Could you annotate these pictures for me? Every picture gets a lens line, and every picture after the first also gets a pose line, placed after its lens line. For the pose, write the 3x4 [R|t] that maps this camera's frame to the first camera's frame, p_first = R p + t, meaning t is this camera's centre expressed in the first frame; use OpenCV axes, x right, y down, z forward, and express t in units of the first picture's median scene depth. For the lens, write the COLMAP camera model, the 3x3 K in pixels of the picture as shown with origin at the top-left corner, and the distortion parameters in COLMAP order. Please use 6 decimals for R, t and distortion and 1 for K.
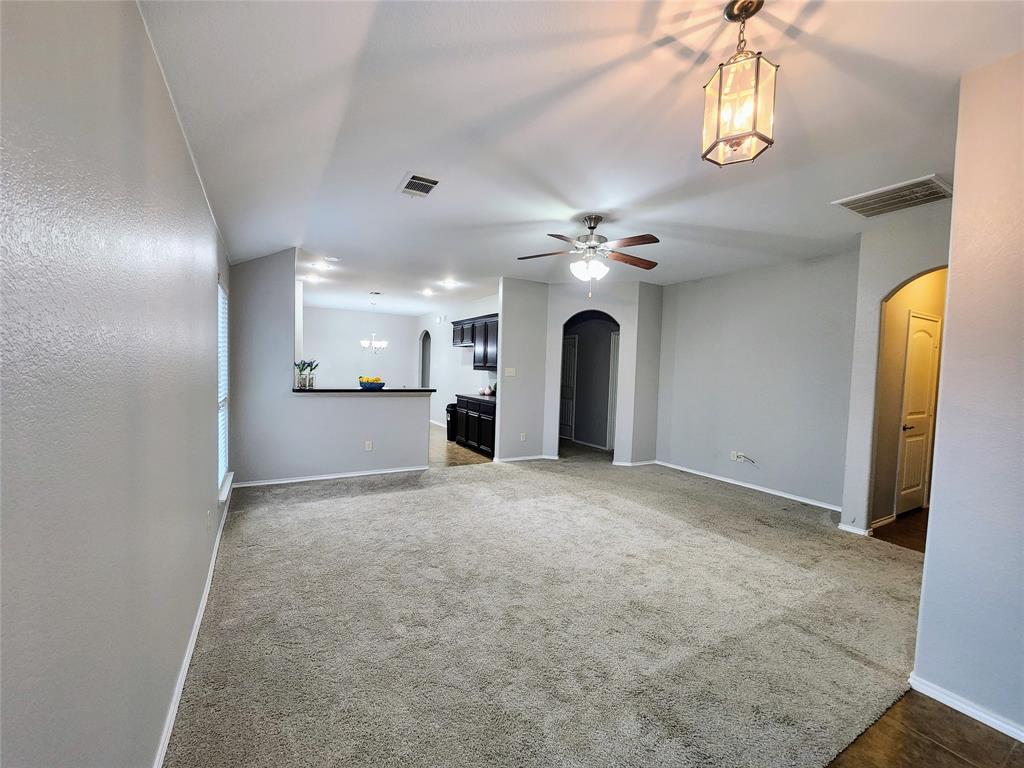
lens RADIAL K [[418.6, 0, 502.0], [0, 418.6, 387.3], [0, 0, 1]] dist [0.000857, -0.000130]
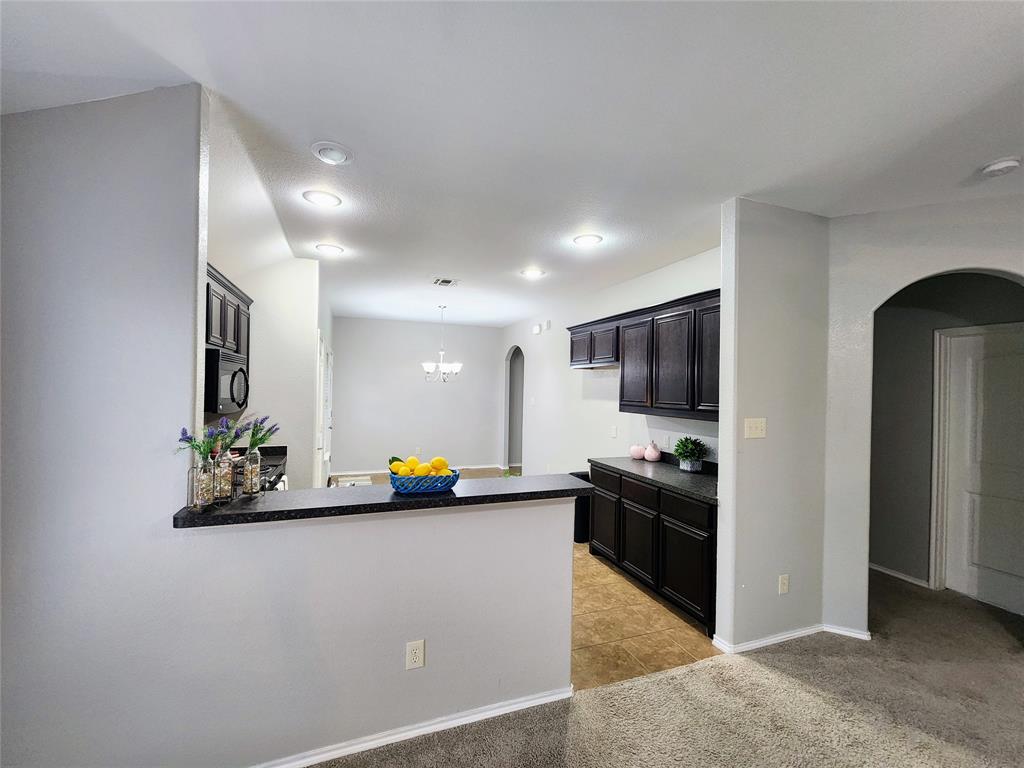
lens RADIAL K [[418.6, 0, 502.0], [0, 418.6, 387.3], [0, 0, 1]] dist [0.000857, -0.000130]
pose [[0.986093, -0.012652, -0.165711, -0.152528], [0.004132, 0.998656, -0.051661, -0.055241], [0.166142, 0.050258, 0.984820, 0.541058]]
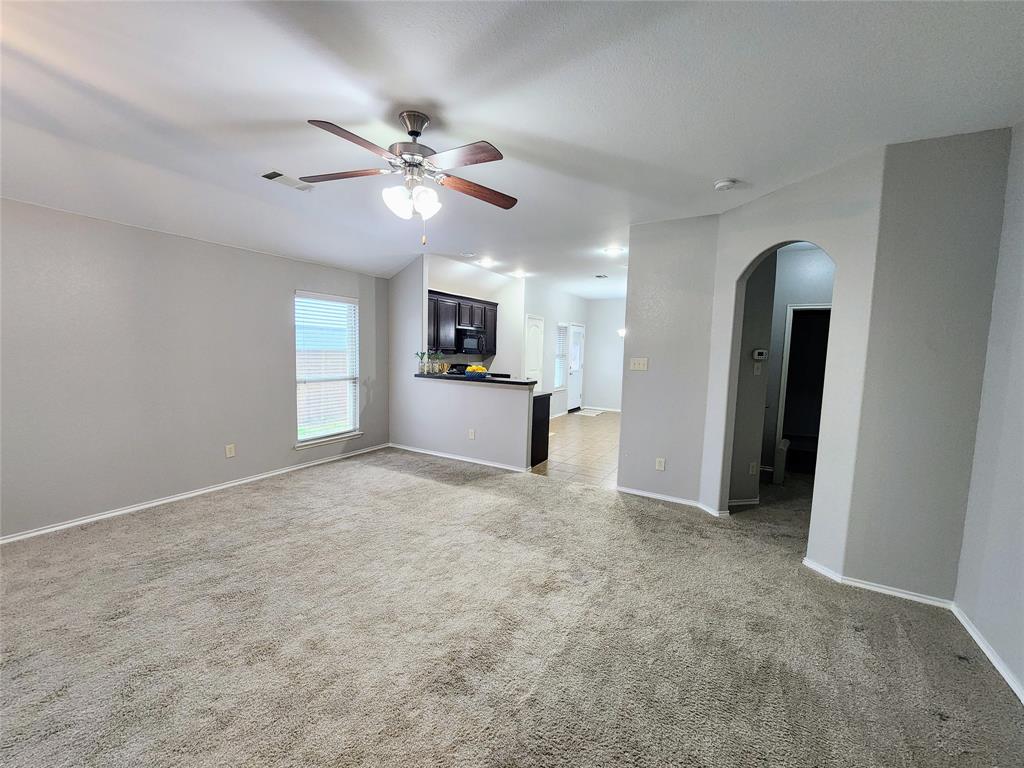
lens RADIAL K [[418.6, 0, 502.0], [0, 418.6, 387.3], [0, 0, 1]] dist [0.000857, -0.000130]
pose [[0.498696, 0.062272, -0.864537, 0.488925], [-0.052189, 0.997764, 0.041764, -0.015671], [0.865204, 0.024292, 0.500831, 0.458290]]
